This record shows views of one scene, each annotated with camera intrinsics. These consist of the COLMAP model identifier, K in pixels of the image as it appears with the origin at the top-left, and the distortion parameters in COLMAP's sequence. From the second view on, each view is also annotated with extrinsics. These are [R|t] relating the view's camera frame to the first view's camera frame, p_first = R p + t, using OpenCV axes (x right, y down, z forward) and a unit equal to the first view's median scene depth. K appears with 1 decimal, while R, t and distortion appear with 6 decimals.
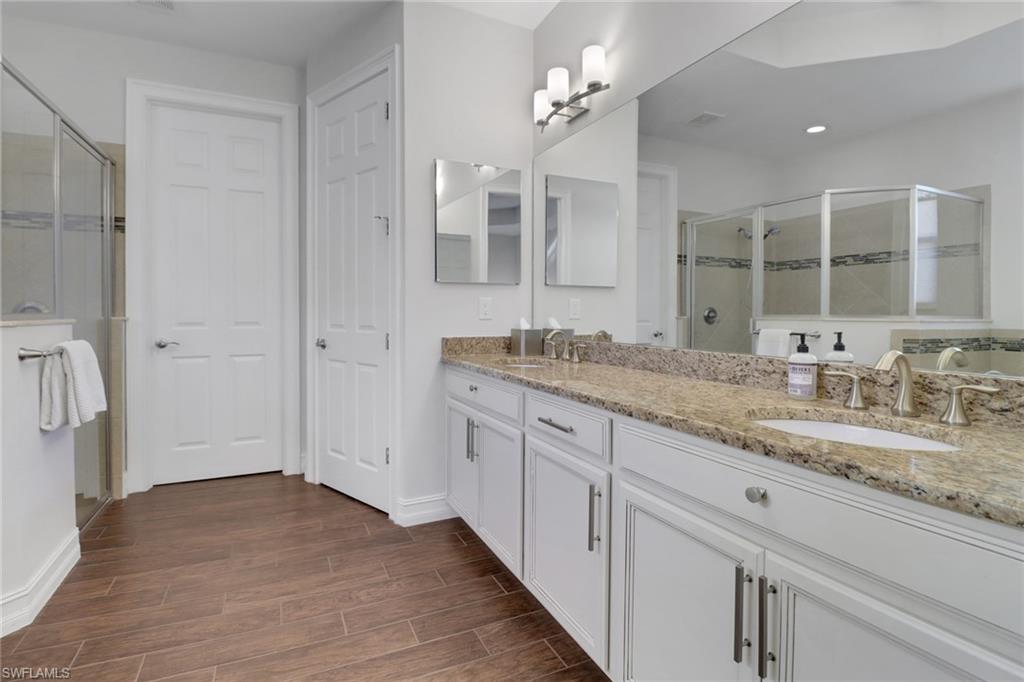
lens RADIAL K [[490.8, 0, 515.0], [0, 490.8, 320.9], [0, 0, 1]] dist [-0.005909, -0.009773]
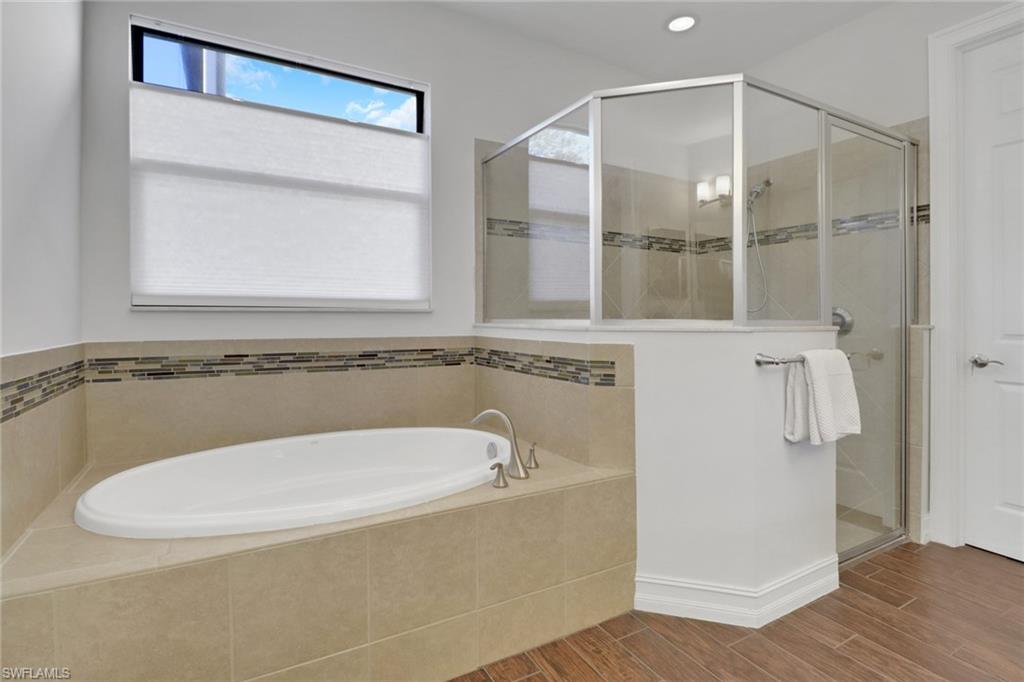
lens RADIAL K [[494.8, 0, 514.9], [0, 494.8, 318.3], [0, 0, 1]] dist [-0.012870, -0.009520]
pose [[0.038527, 0.000418, -0.999257, -0.007760], [-0.023095, 0.999733, -0.000472, -0.003770], [0.998991, 0.023096, 0.038526, 0.344482]]
